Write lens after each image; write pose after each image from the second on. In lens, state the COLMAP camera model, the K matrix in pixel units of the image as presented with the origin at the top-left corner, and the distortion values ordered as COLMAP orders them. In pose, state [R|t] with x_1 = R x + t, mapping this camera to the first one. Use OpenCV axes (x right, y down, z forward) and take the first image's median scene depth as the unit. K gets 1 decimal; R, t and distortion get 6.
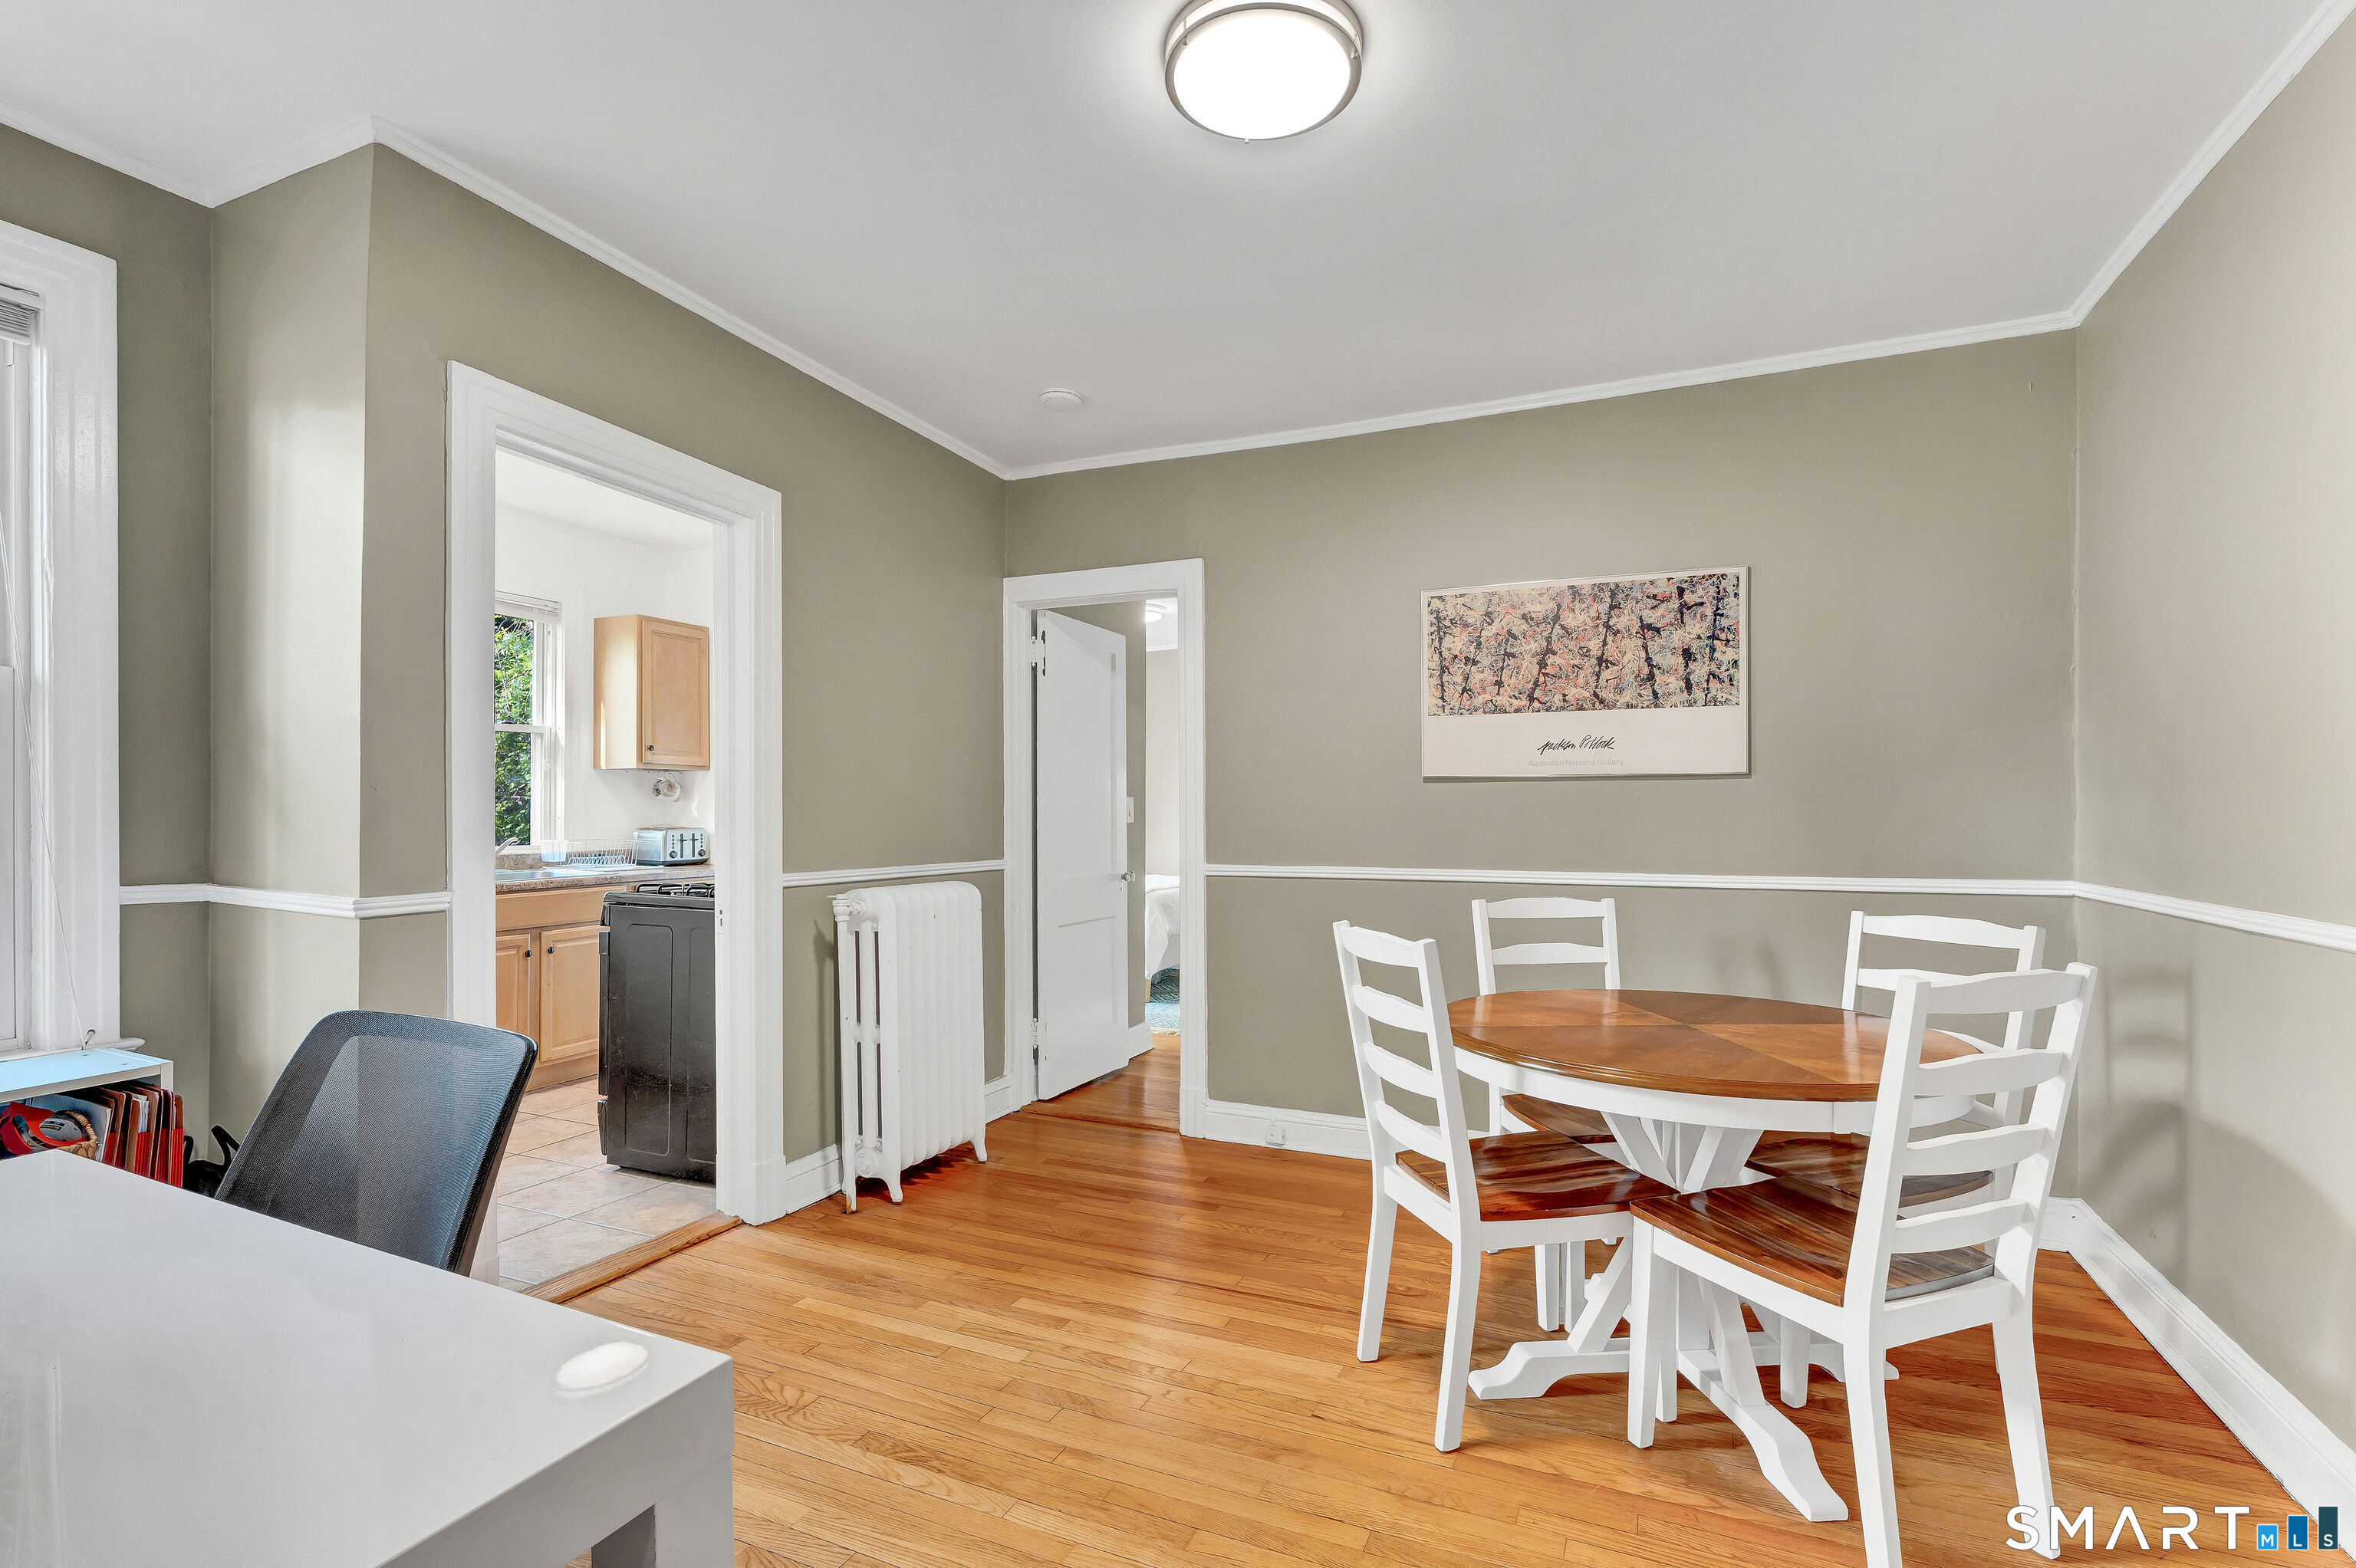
lens RADIAL K [[1098.5, 0, 1180.7], [0, 1098.5, 787.3], [0, 0, 1]] dist [-0.004920, -0.000138]
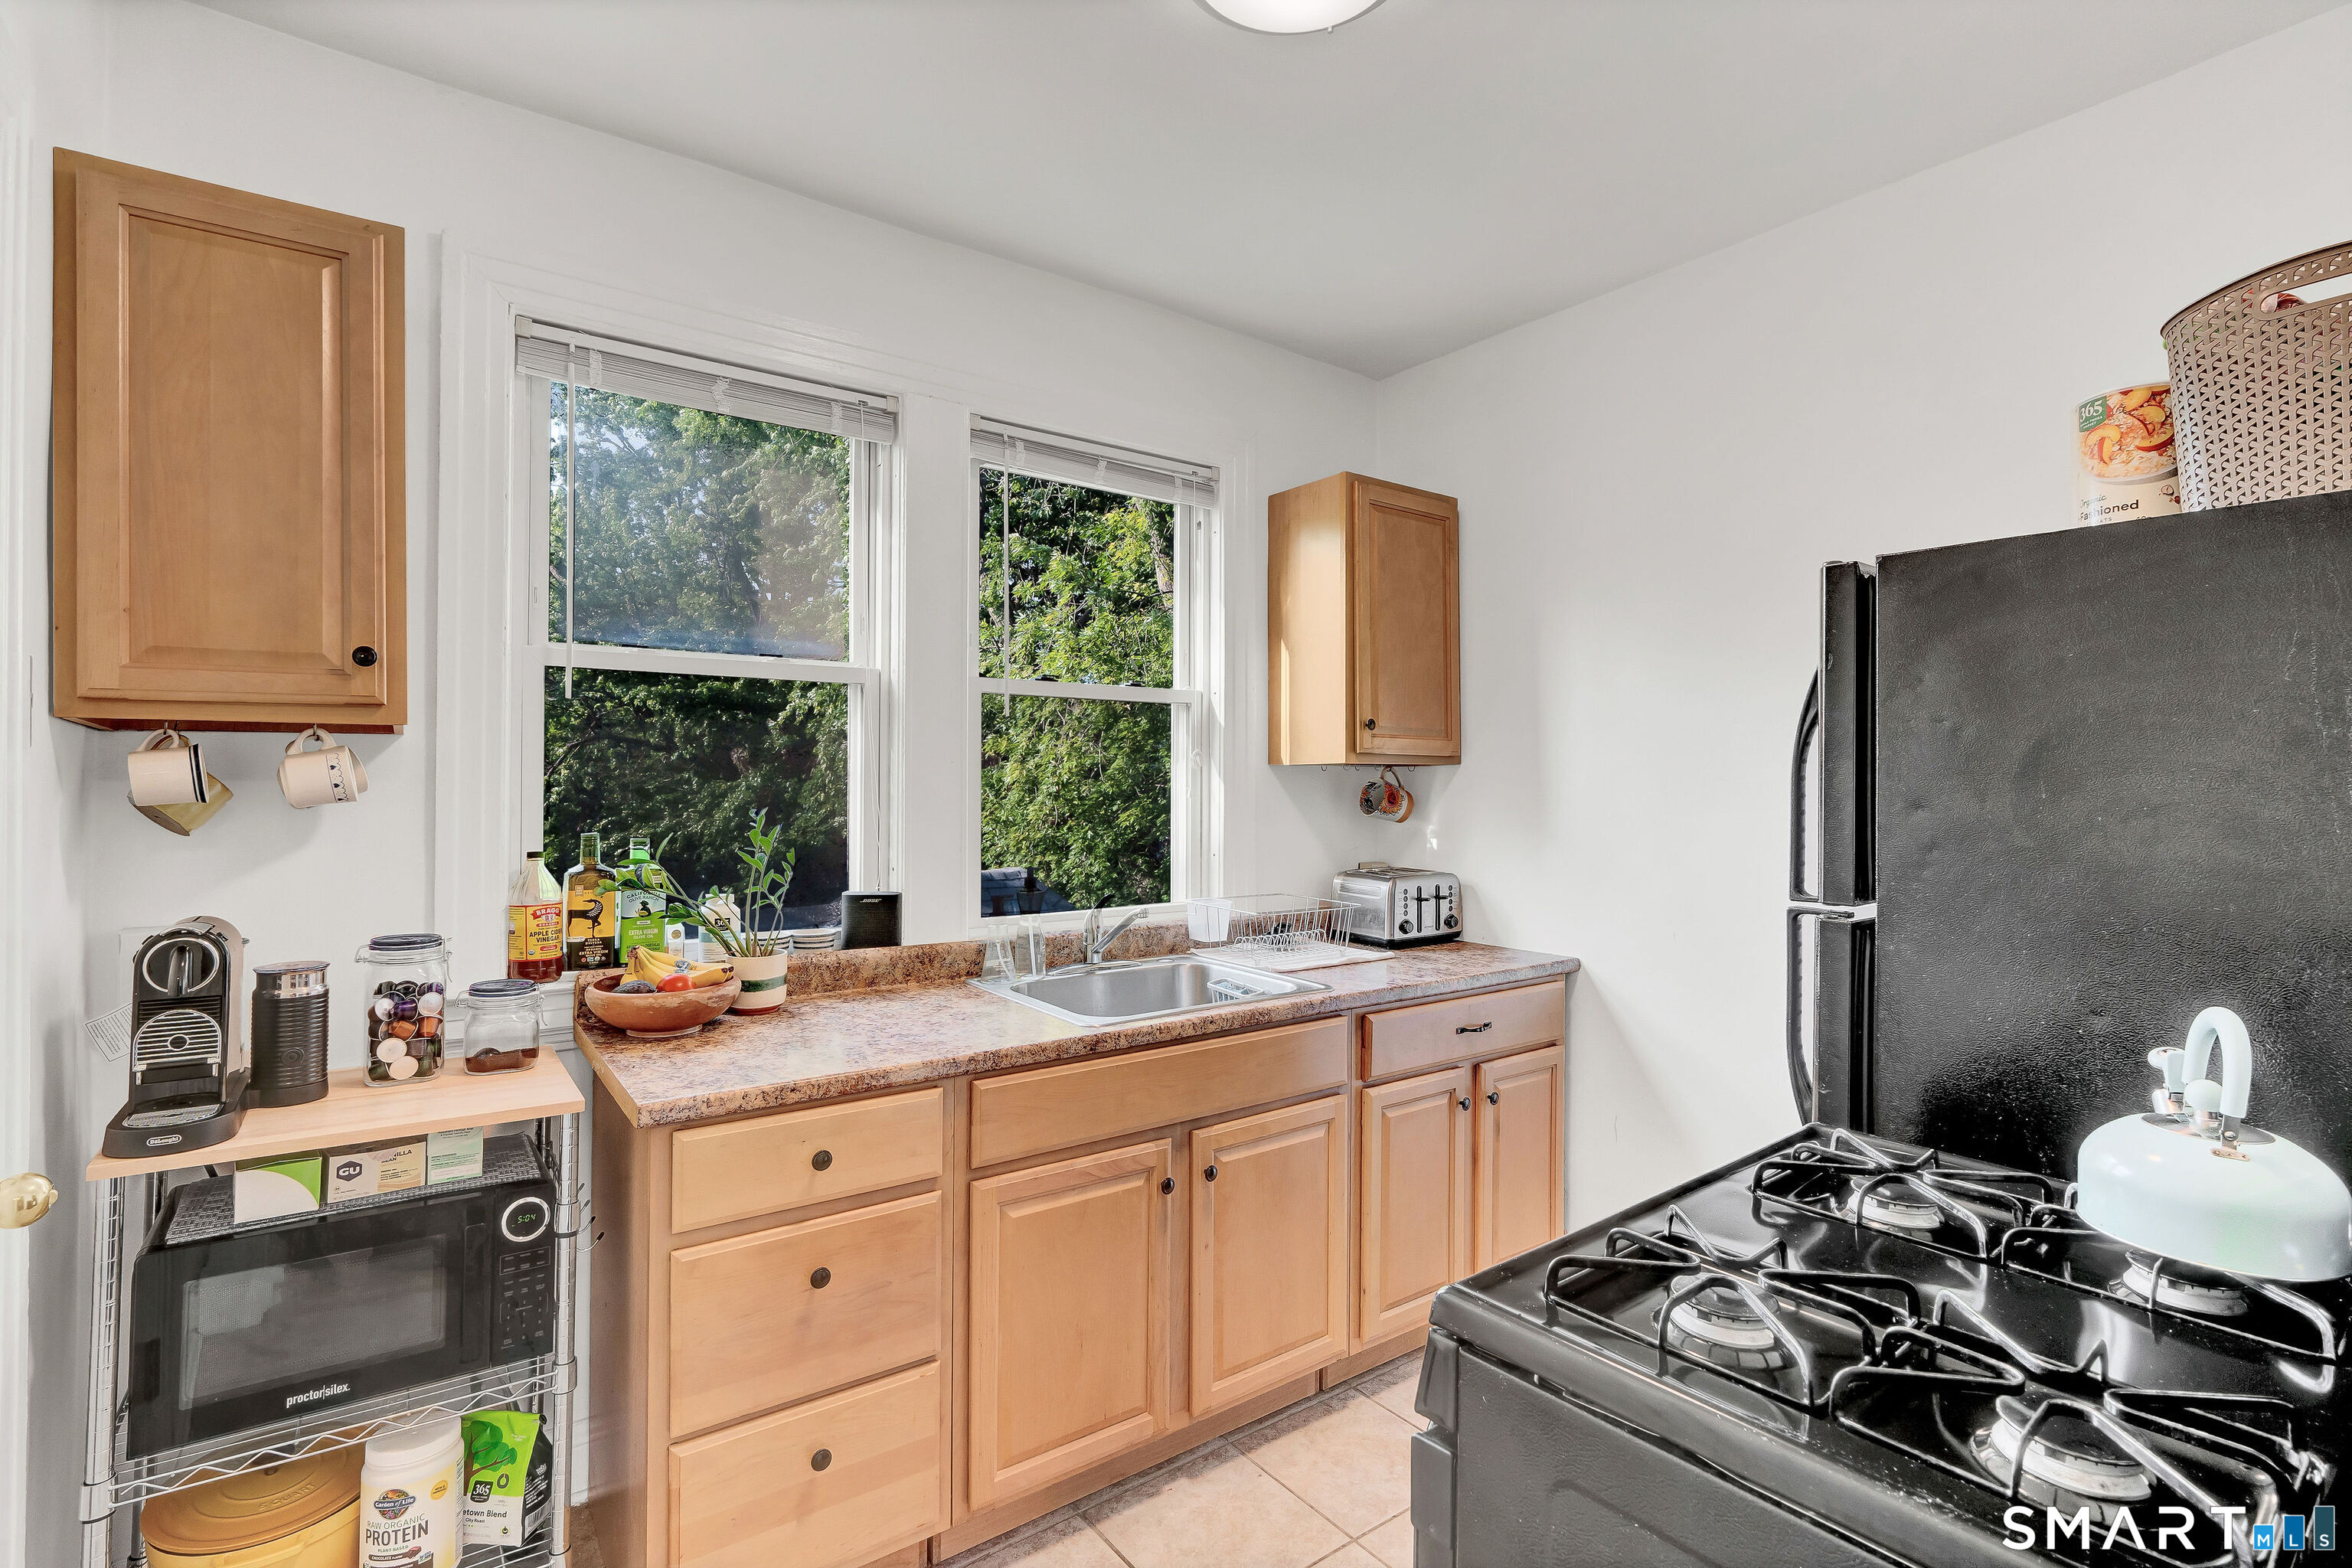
lens RADIAL K [[1096.7, 0, 1180.3], [0, 1096.7, 784.0], [0, 0, 1]] dist [-0.004920, -0.000138]
pose [[0.864627, 0.000079, -0.502414, -0.296004], [0.002471, 0.999987, 0.004410, -0.009655], [0.502408, -0.005054, 0.864616, 0.498923]]
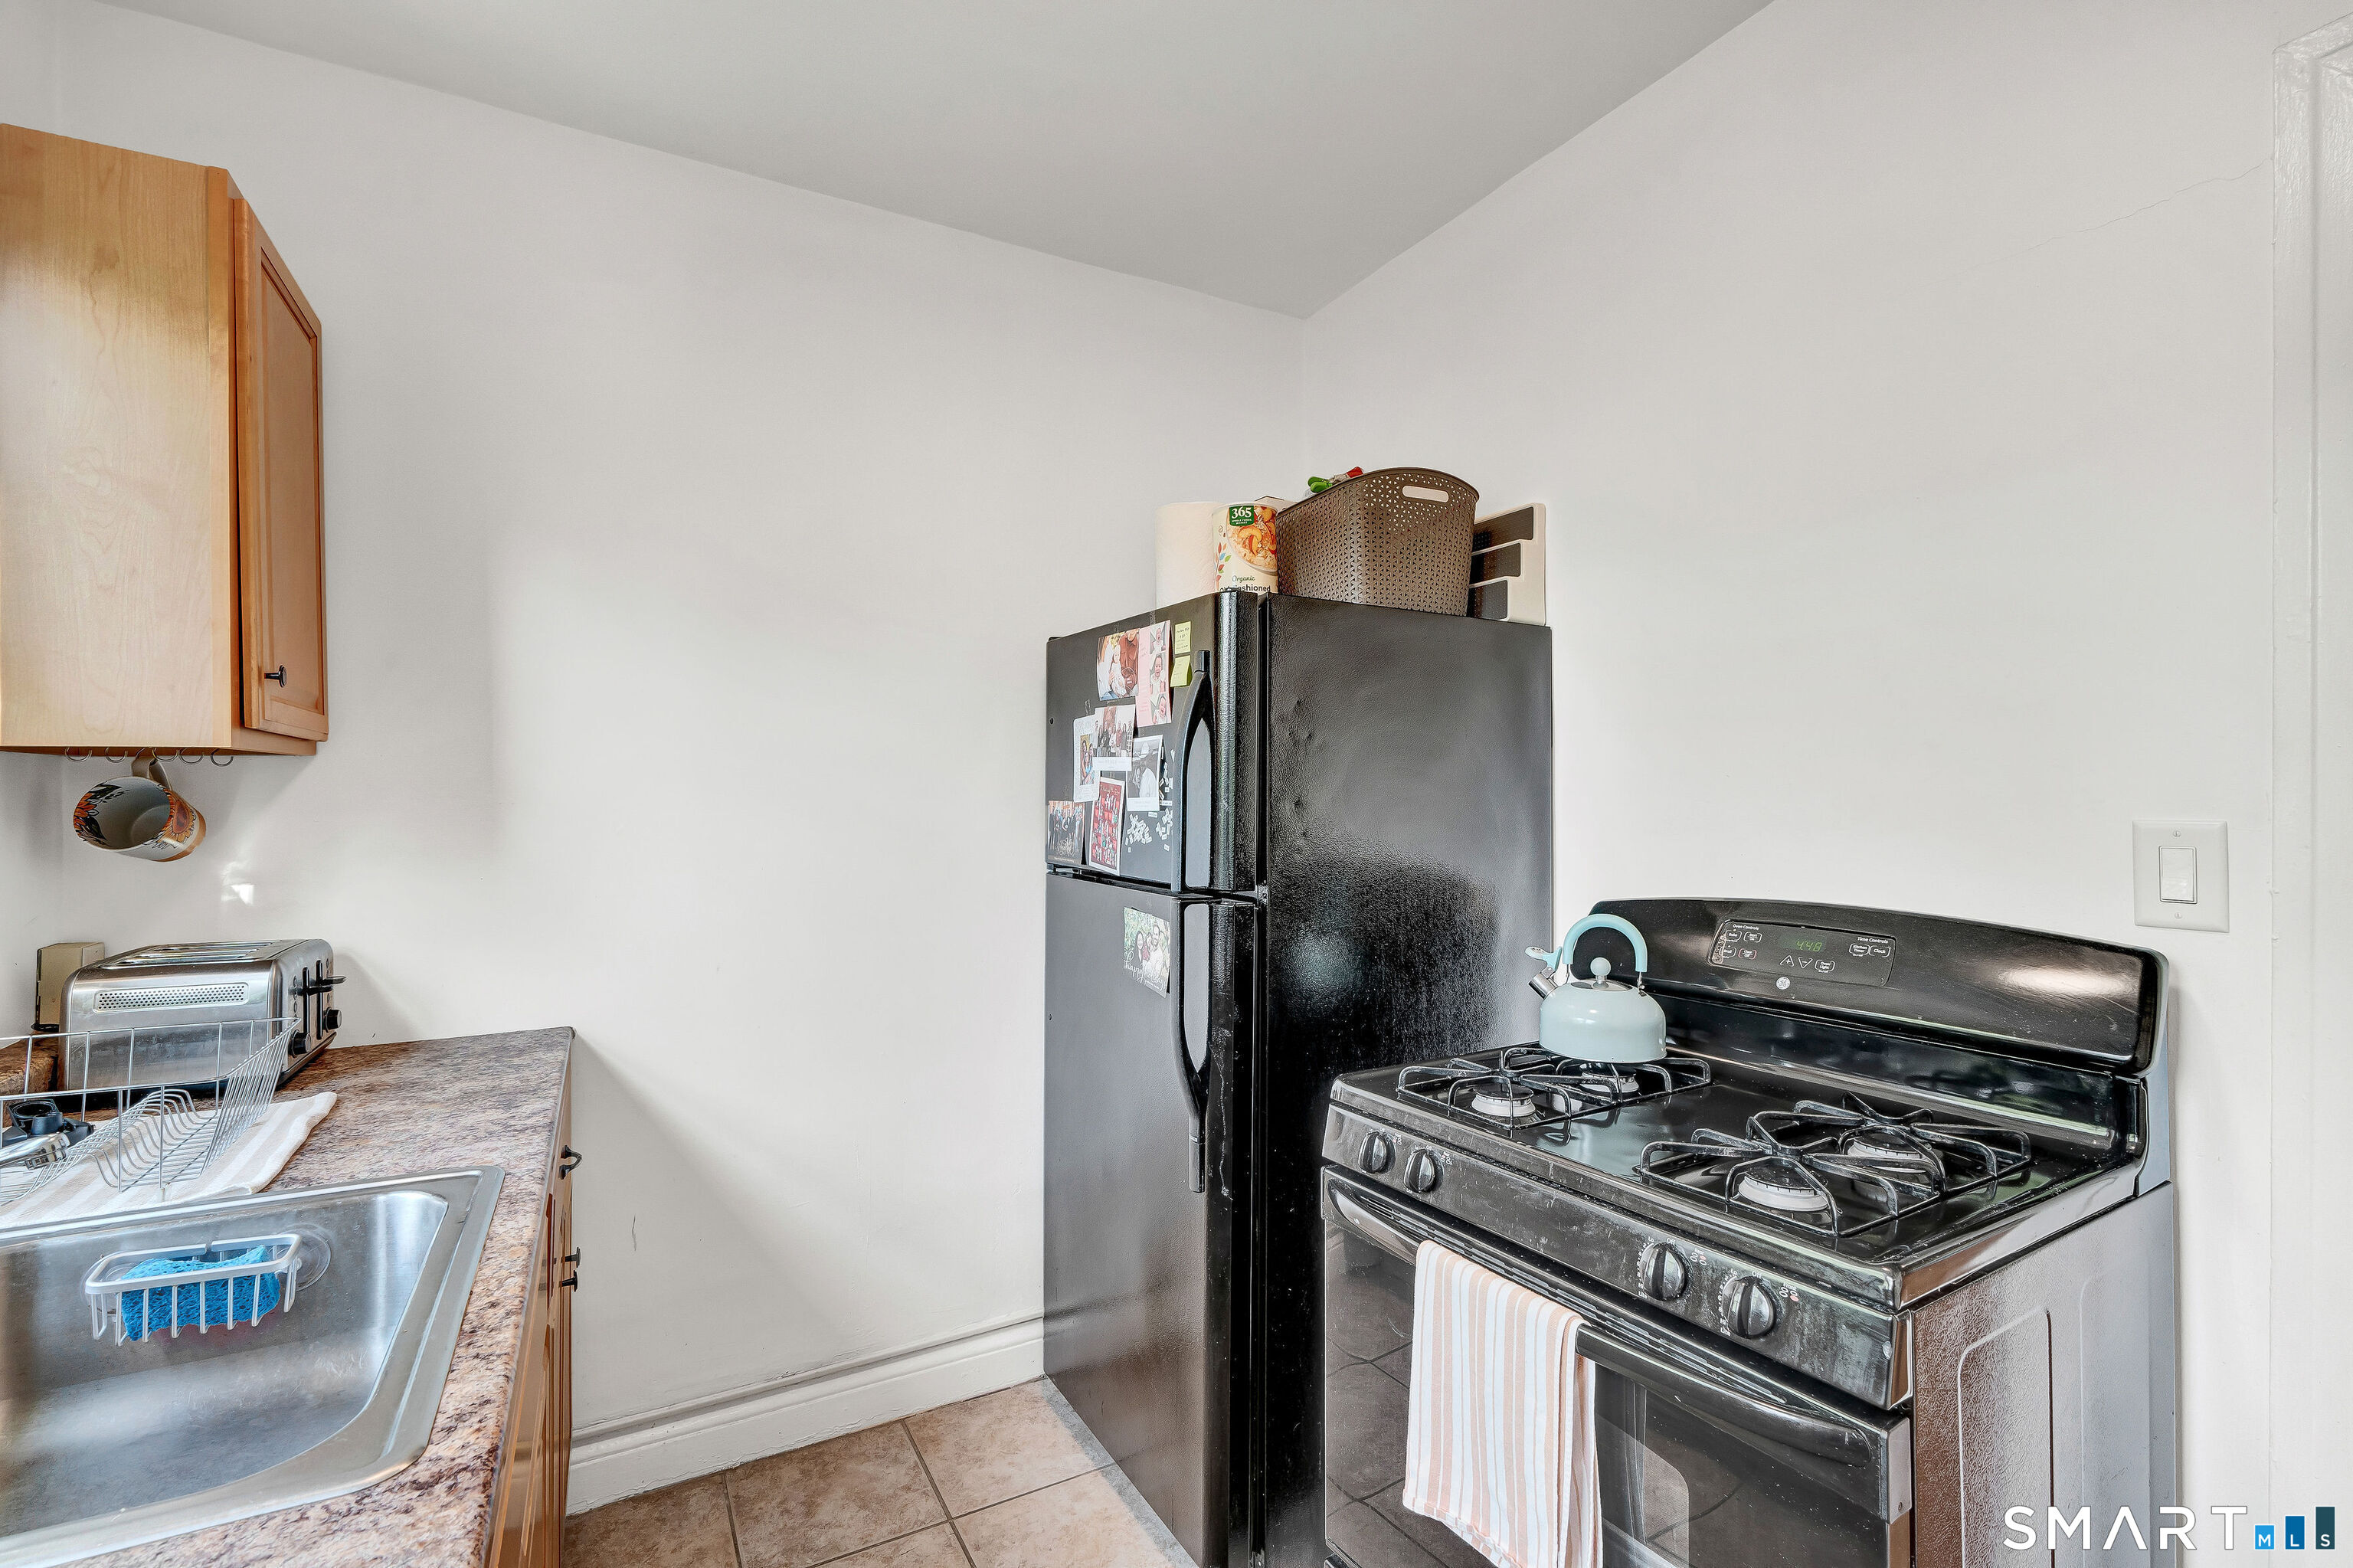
lens RADIAL K [[1097.2, 0, 1183.8], [0, 1097.2, 787.4], [0, 0, 1]] dist [-0.004920, -0.000138]
pose [[0.619229, 0.001237, 0.785210, -0.549418], [-0.002053, 0.999998, 0.000043, -0.007746], [-0.785208, -0.001639, 0.619230, 0.639135]]
